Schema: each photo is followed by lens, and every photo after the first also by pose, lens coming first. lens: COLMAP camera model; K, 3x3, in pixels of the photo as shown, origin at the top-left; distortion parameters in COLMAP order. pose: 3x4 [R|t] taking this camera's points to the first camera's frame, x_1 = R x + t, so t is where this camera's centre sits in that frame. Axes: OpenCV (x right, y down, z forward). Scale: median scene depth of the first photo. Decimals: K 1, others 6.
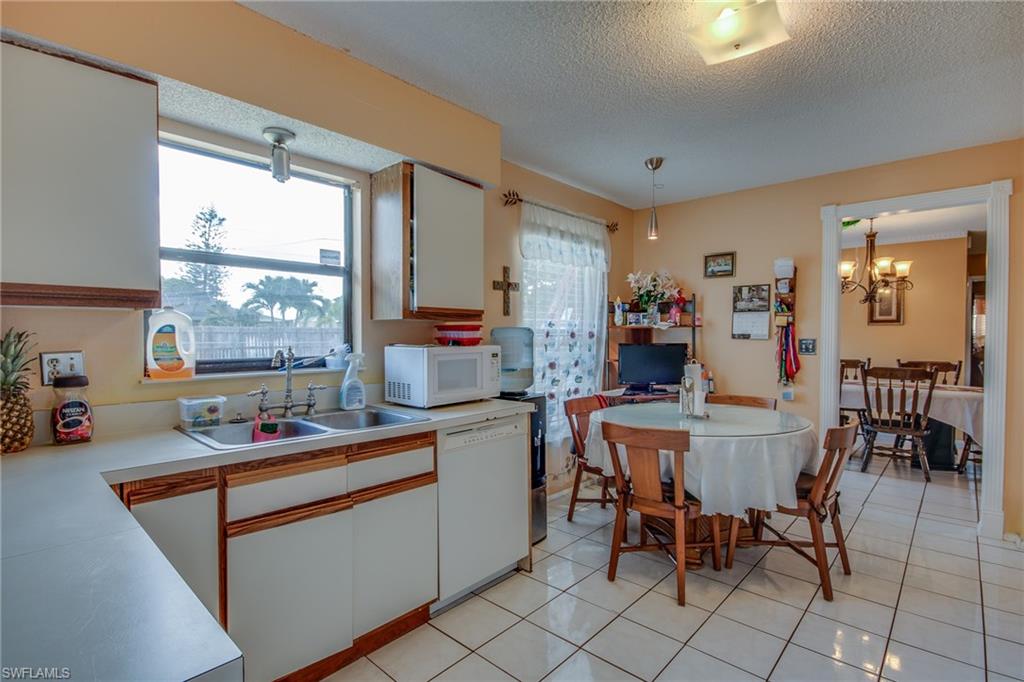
lens RADIAL K [[508.5, 0, 511.8], [0, 508.5, 345.4], [0, 0, 1]] dist [-0.004574, 0.000212]
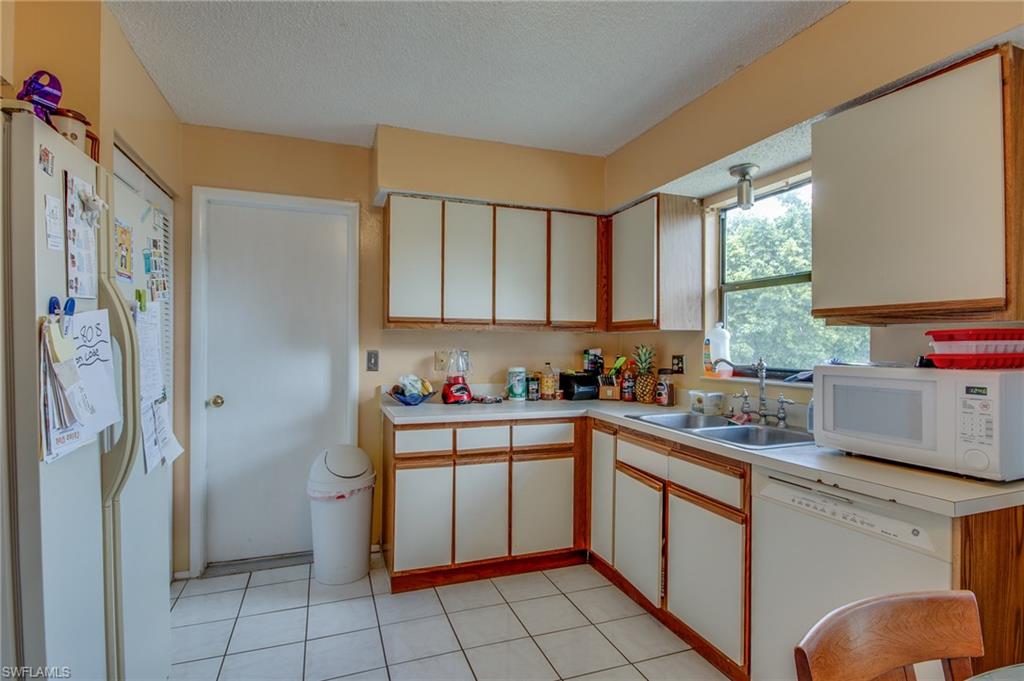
lens RADIAL K [[508.5, 0, 511.8], [0, 508.5, 344.9], [0, 0, 1]] dist [-0.004574, 0.000212]
pose [[-0.467119, -0.002268, -0.884191, 0.774428], [-0.025827, 0.999605, 0.011080, -0.023198], [0.883817, 0.028011, -0.466993, 1.072121]]
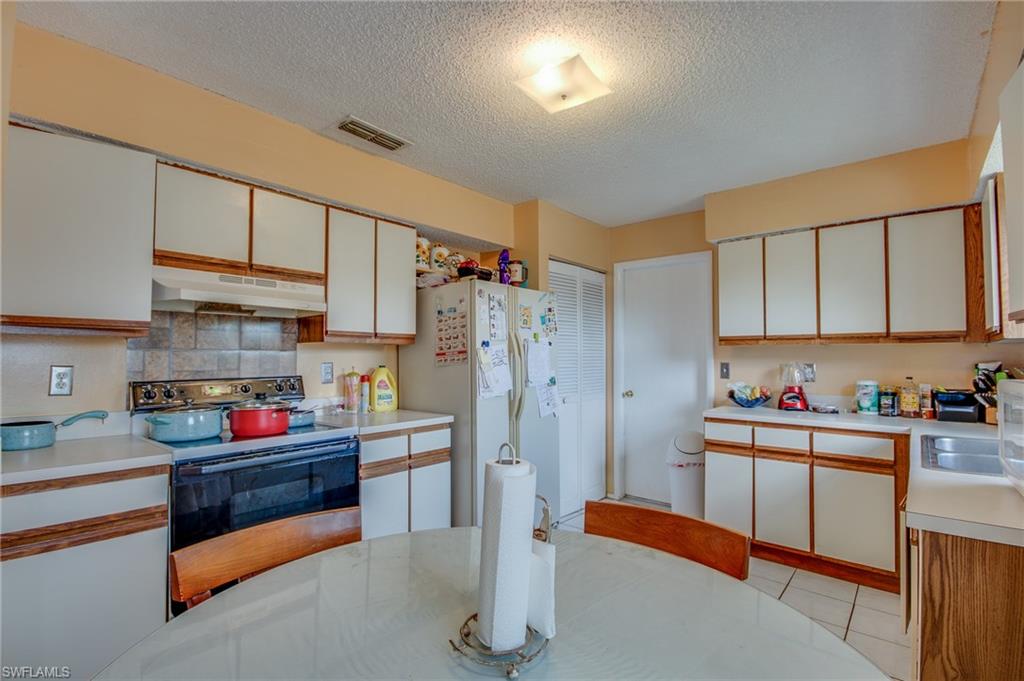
lens RADIAL K [[487.3, 0, 512.0], [0, 487.3, 340.5], [0, 0, 1]] dist [-0.001655, -0.000035]
pose [[-0.999775, -0.003311, -0.020952, 0.500471], [-0.003075, 0.999932, -0.011241, -0.038178], [0.020987, -0.011174, -0.999717, 1.780276]]
